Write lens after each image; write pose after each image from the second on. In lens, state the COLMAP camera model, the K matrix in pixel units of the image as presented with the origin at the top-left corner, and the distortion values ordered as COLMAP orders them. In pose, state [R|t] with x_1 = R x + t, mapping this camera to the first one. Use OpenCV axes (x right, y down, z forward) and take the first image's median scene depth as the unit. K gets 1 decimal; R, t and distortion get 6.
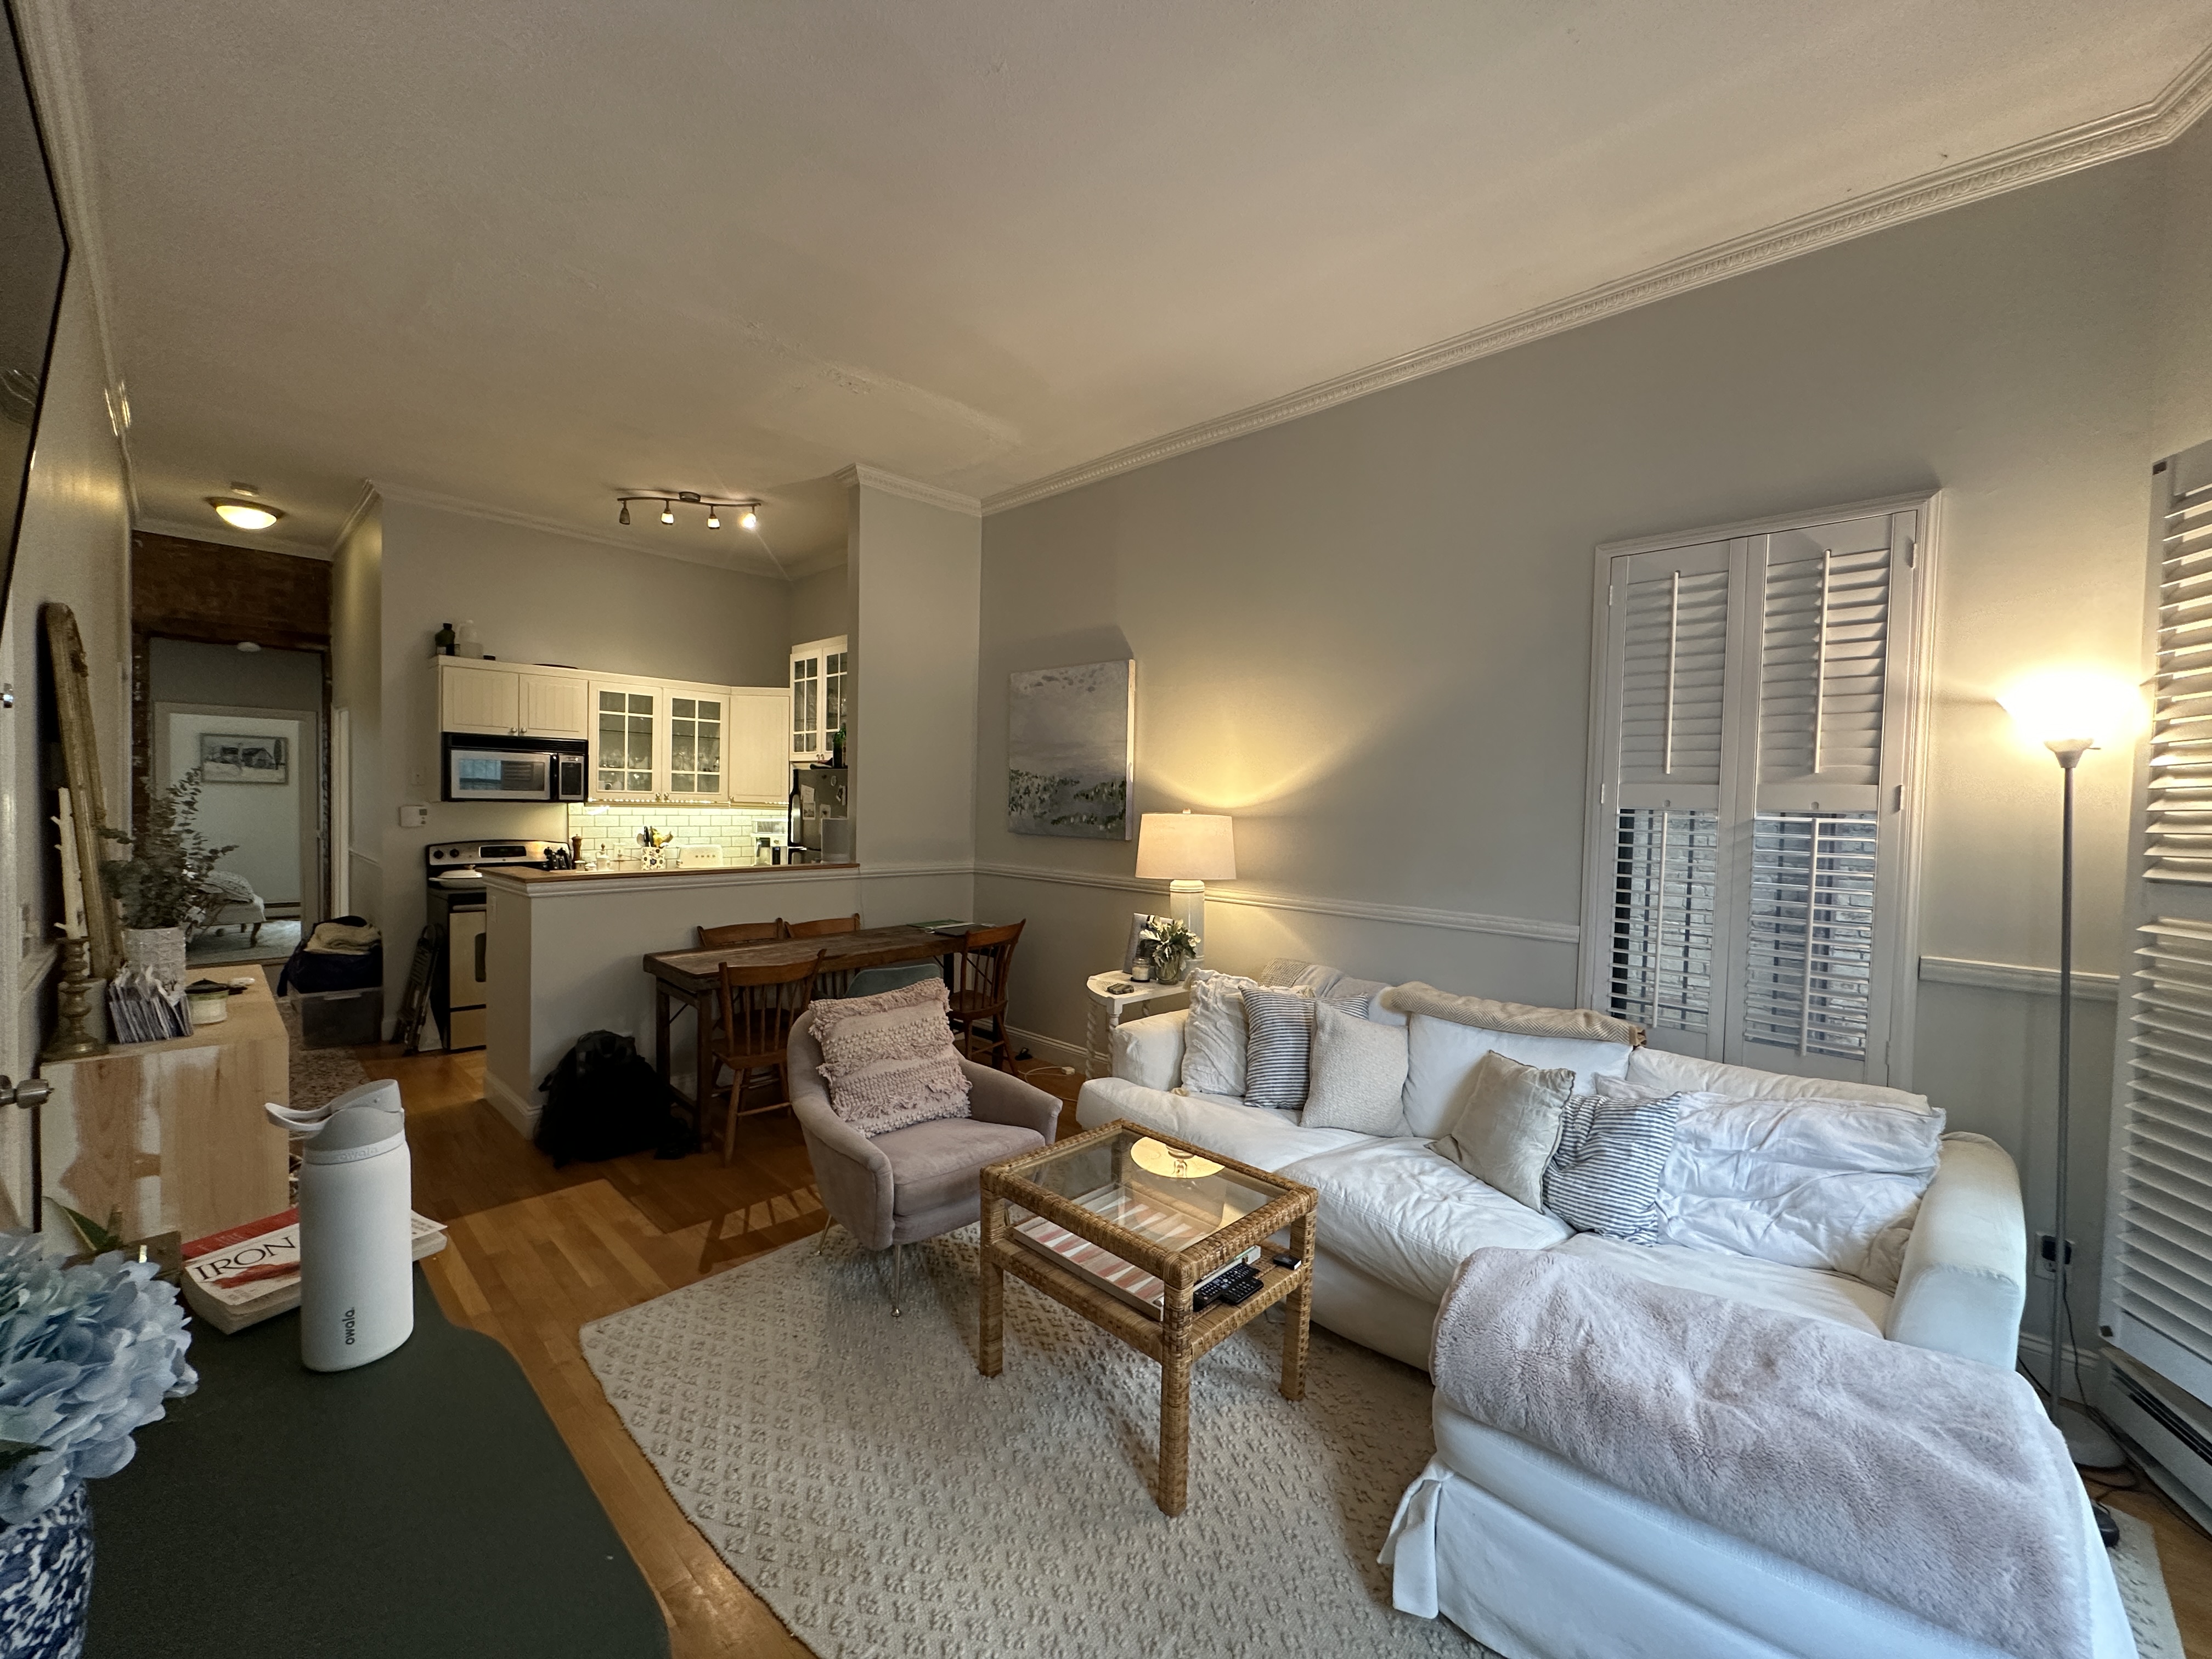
lens RADIAL K [[882.7, 0, 1109.4], [0, 882.7, 832.9], [0, 0, 1]] dist [-0.007719, 0.002556]
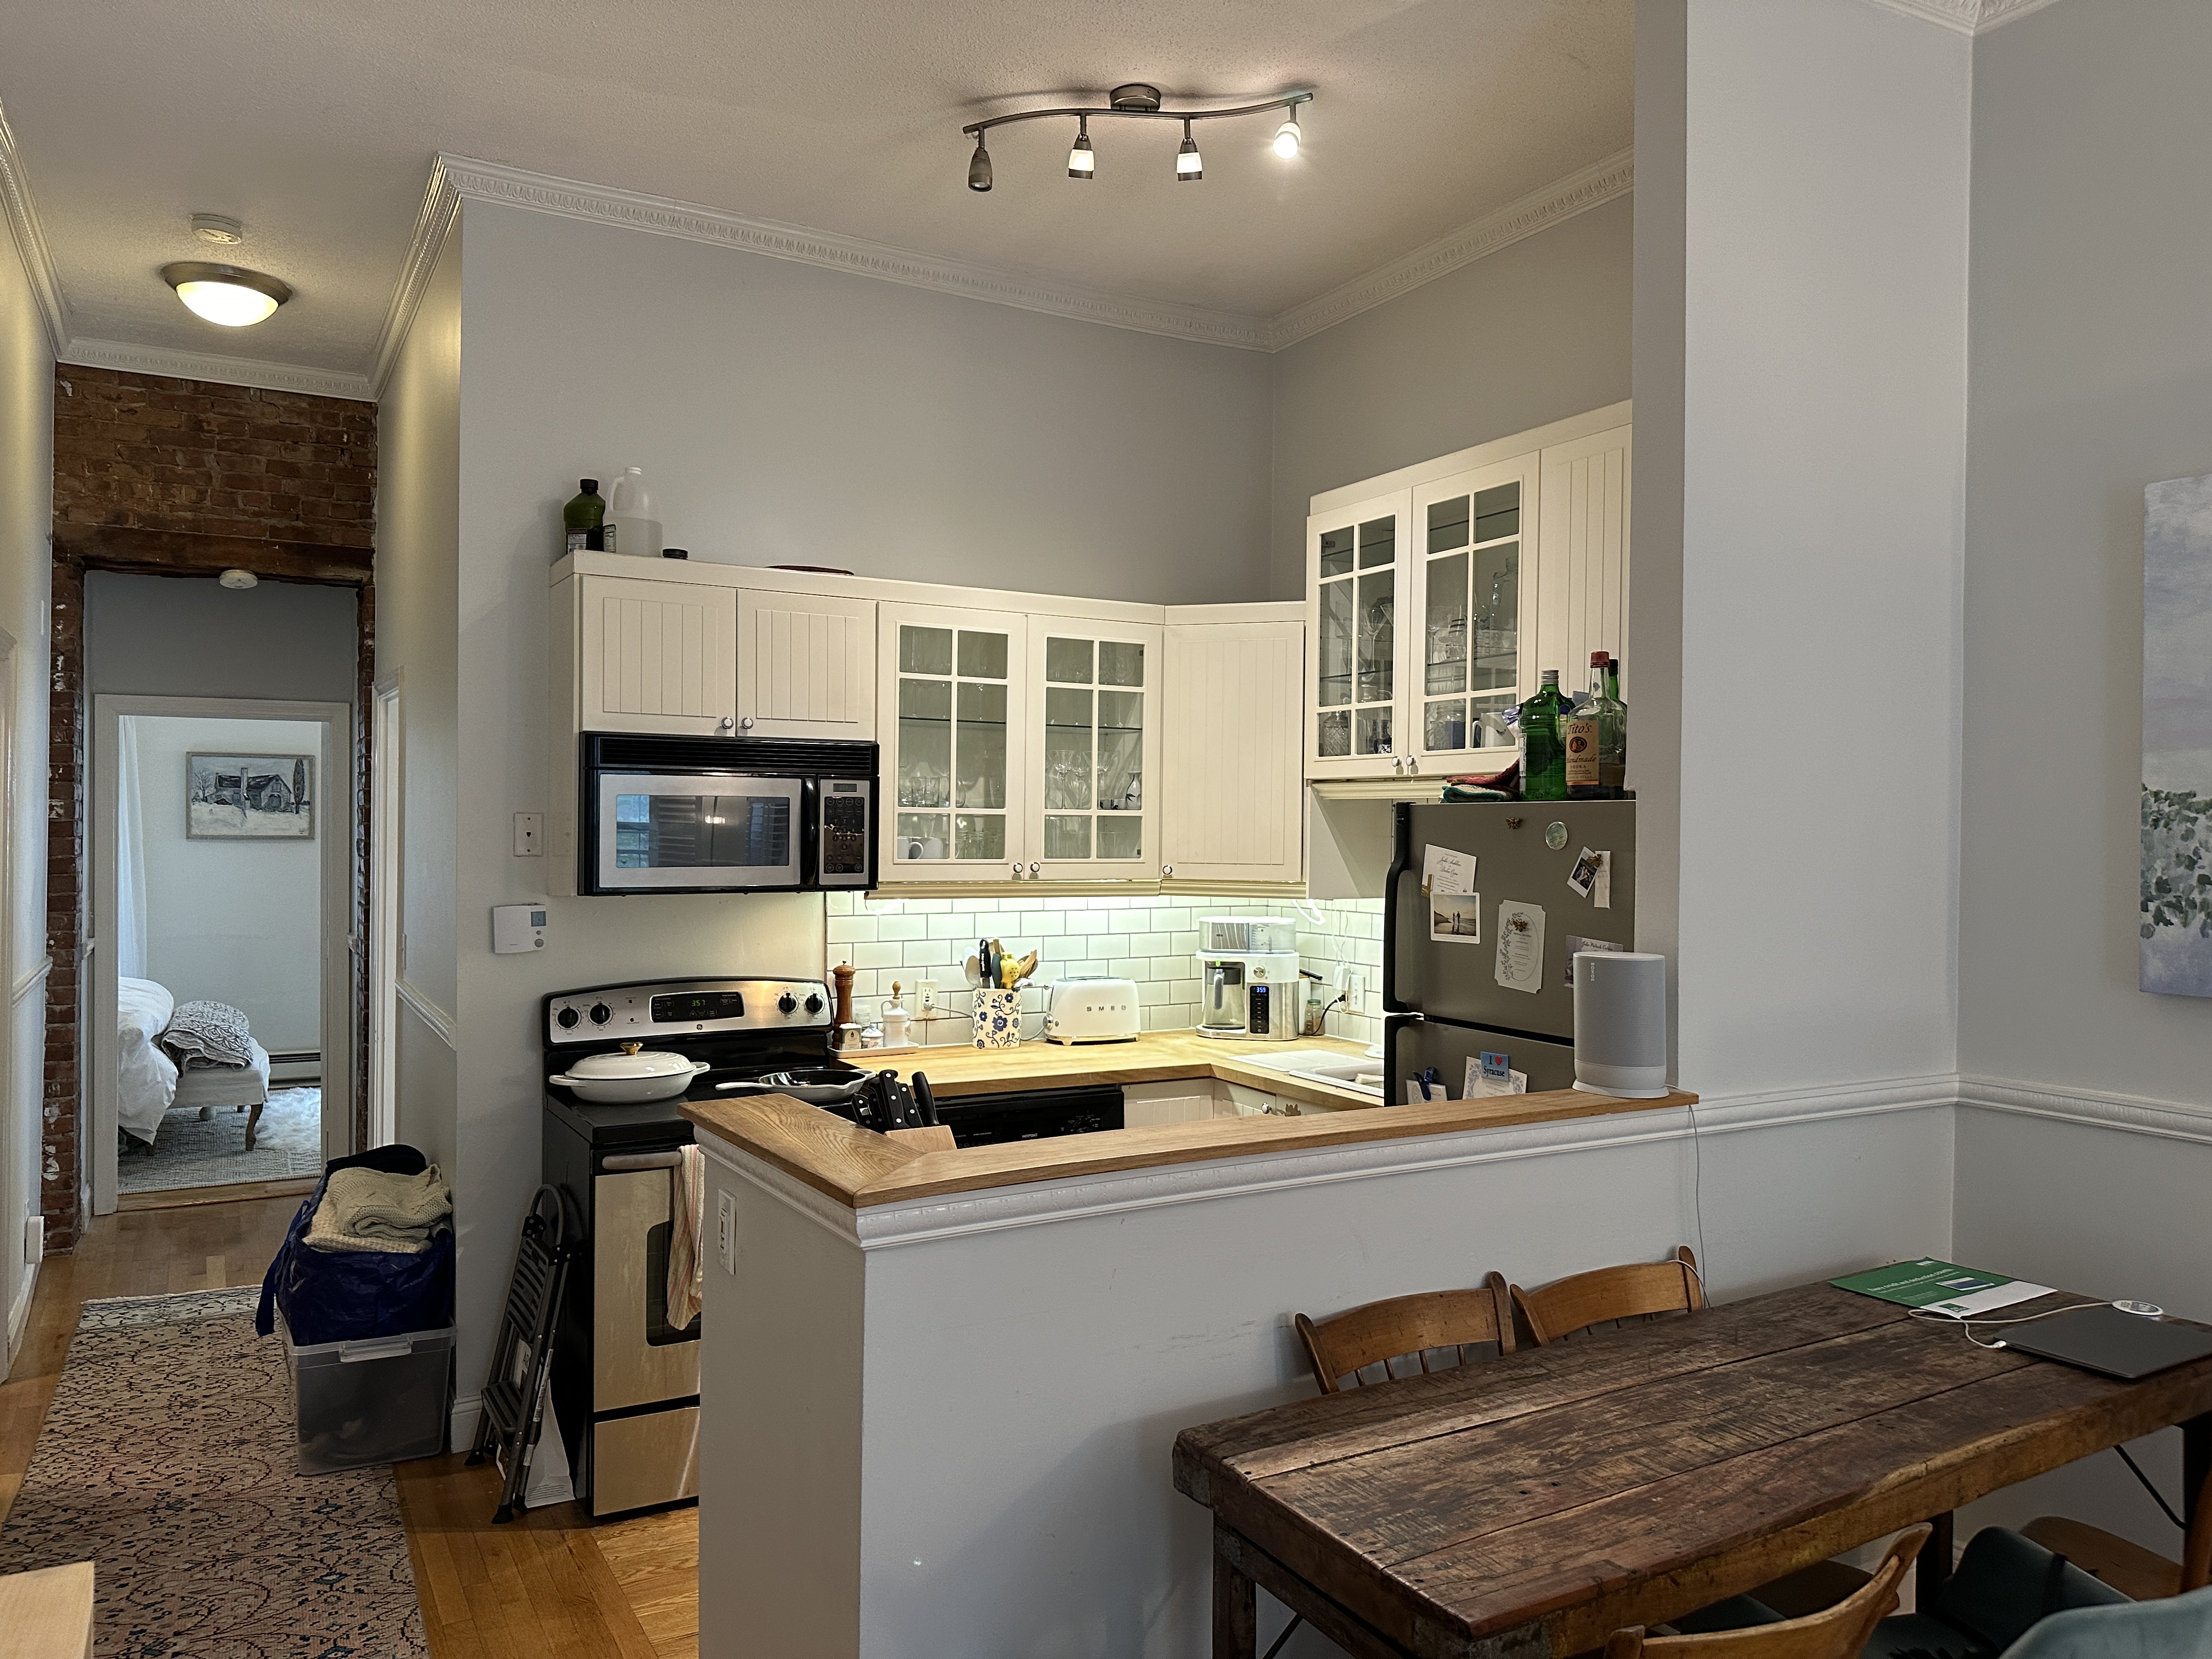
lens RADIAL K [[1549.6, 0, 1107.8], [0, 1549.6, 842.4], [0, 0, 1]] dist [0.089182, -0.123679]
pose [[0.955880, -0.012607, -0.293487, -0.338934], [0.003659, 0.999512, -0.031017, -0.042851], [0.293735, 0.028574, 0.955460, 0.408549]]
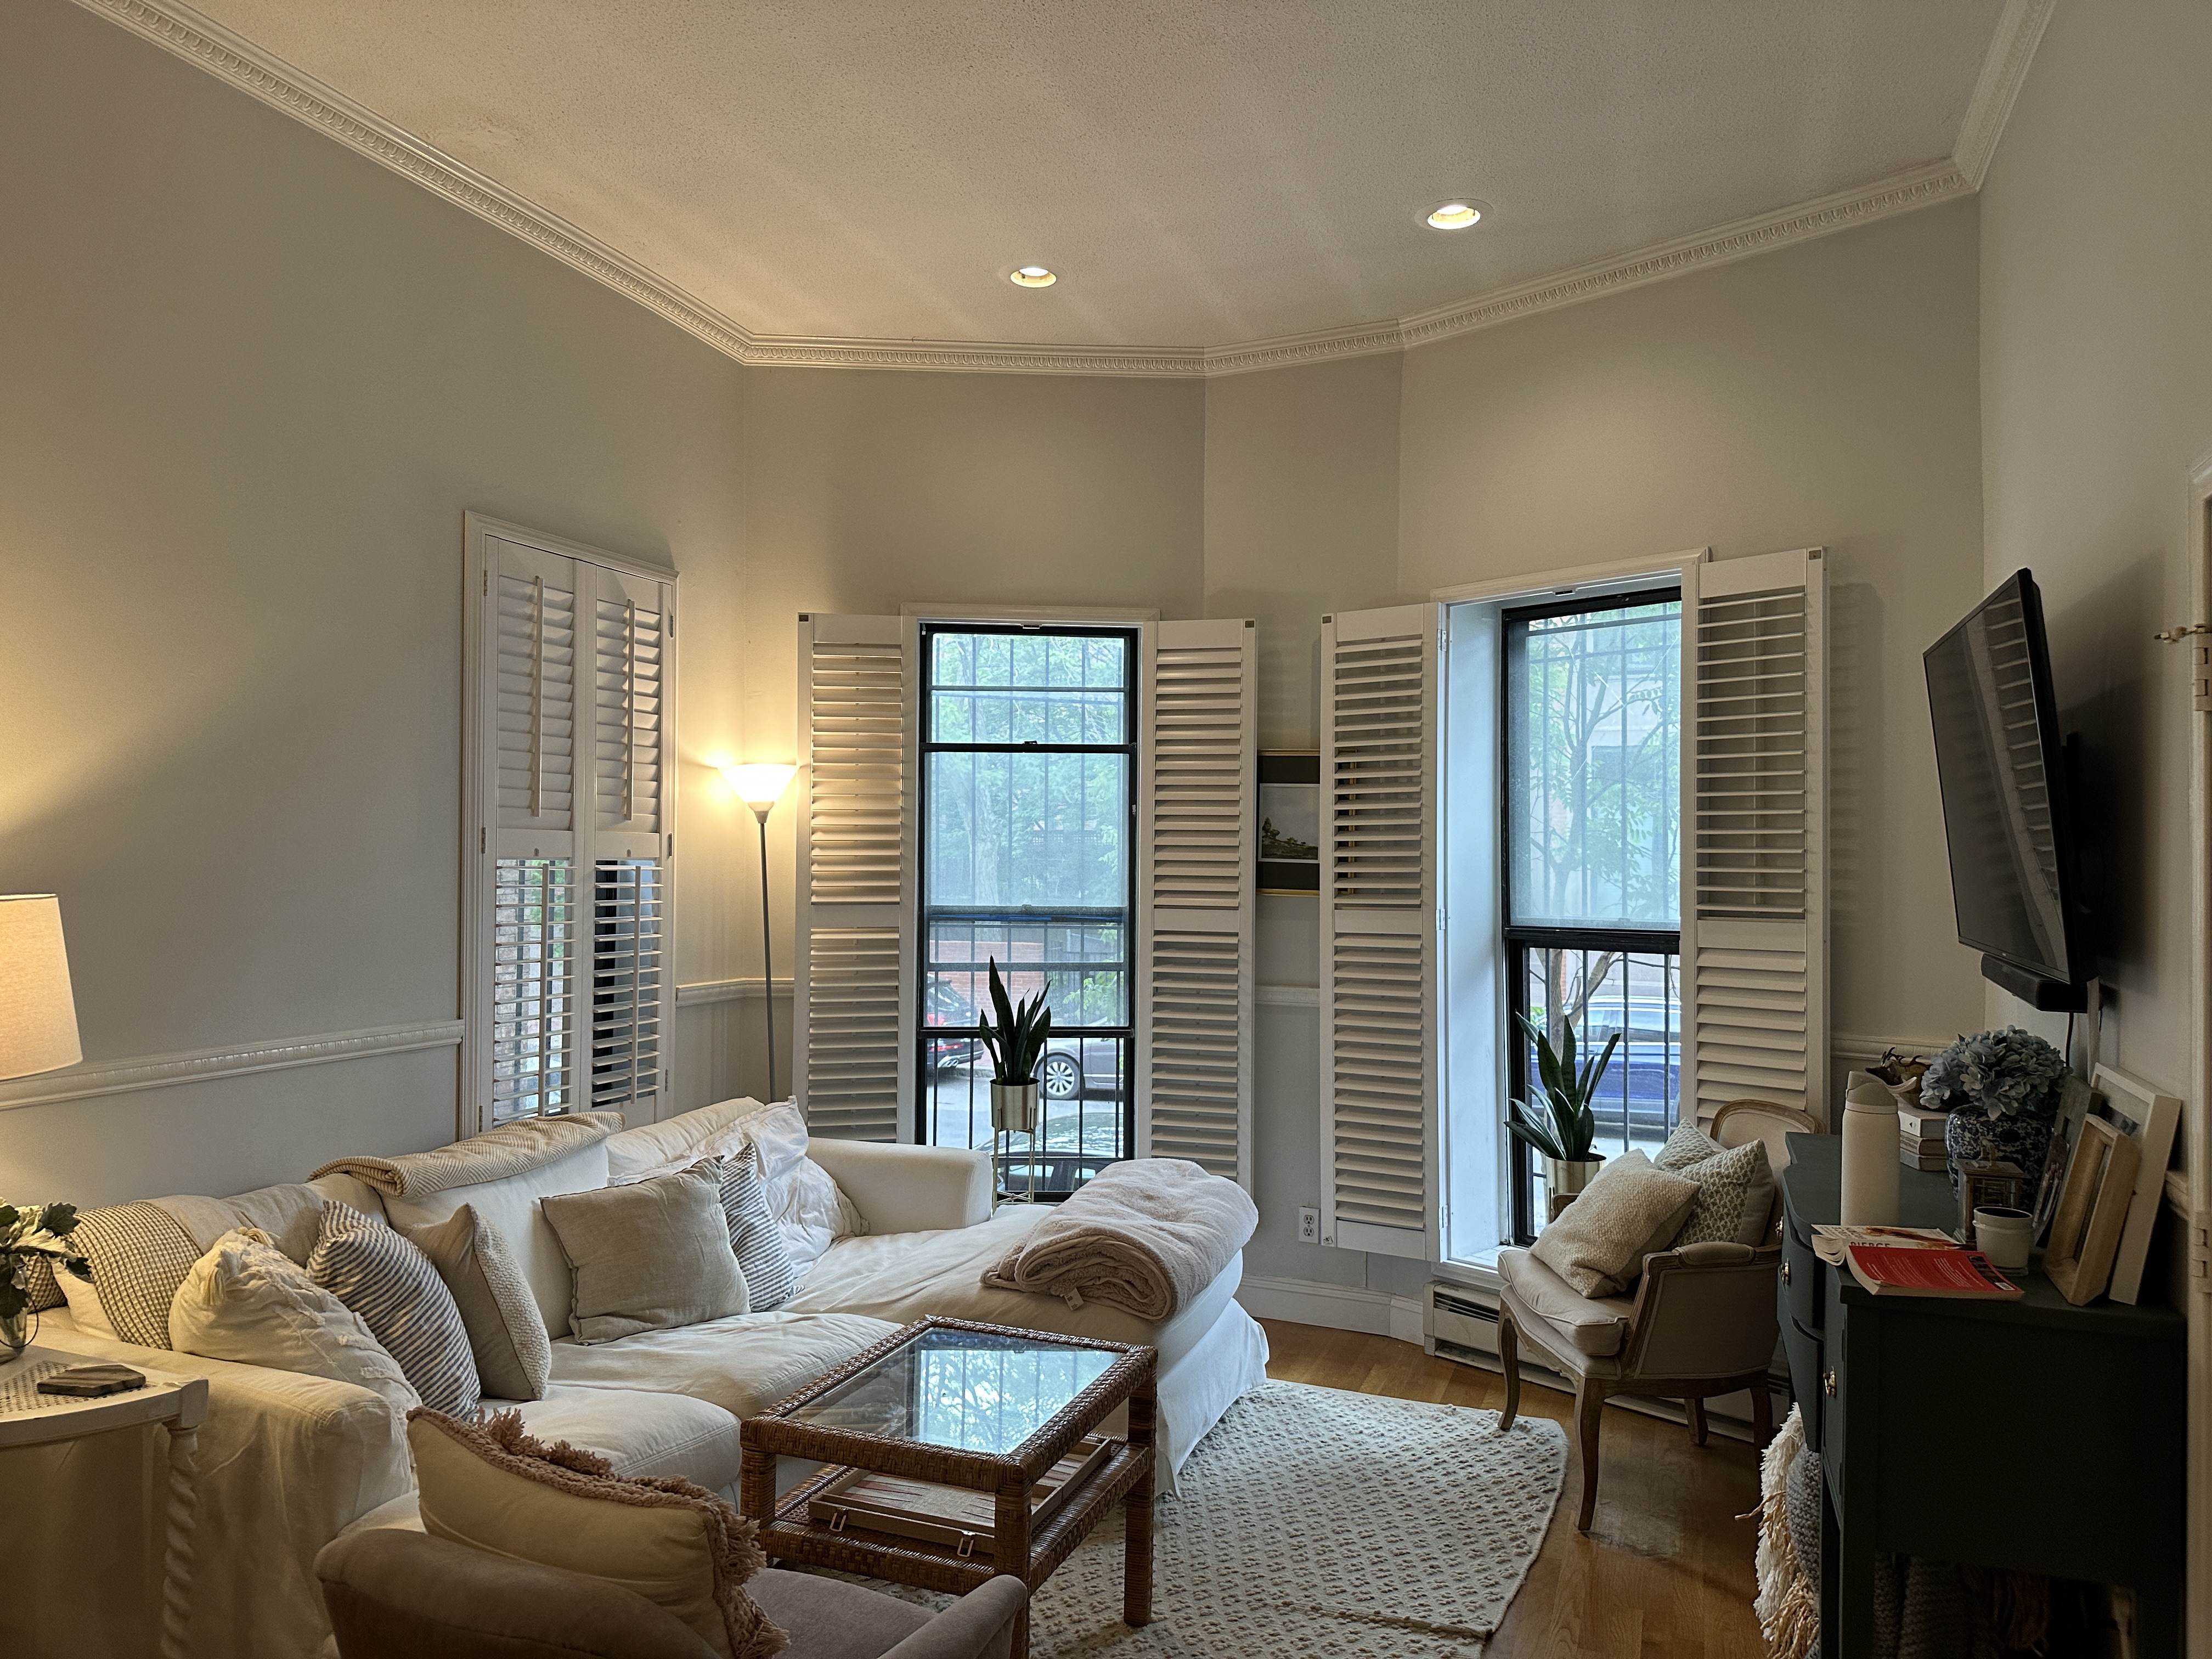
lens RADIAL K [[1549.6, 0, 1089.6], [0, 1549.6, 840.9], [0, 0, 1]] dist [0.089182, -0.123679]
pose [[-0.385697, -0.018553, 0.922439, -0.597186], [0.012232, 0.999607, 0.025219, -0.048021], [-0.922544, 0.021010, -0.385319, 0.690431]]
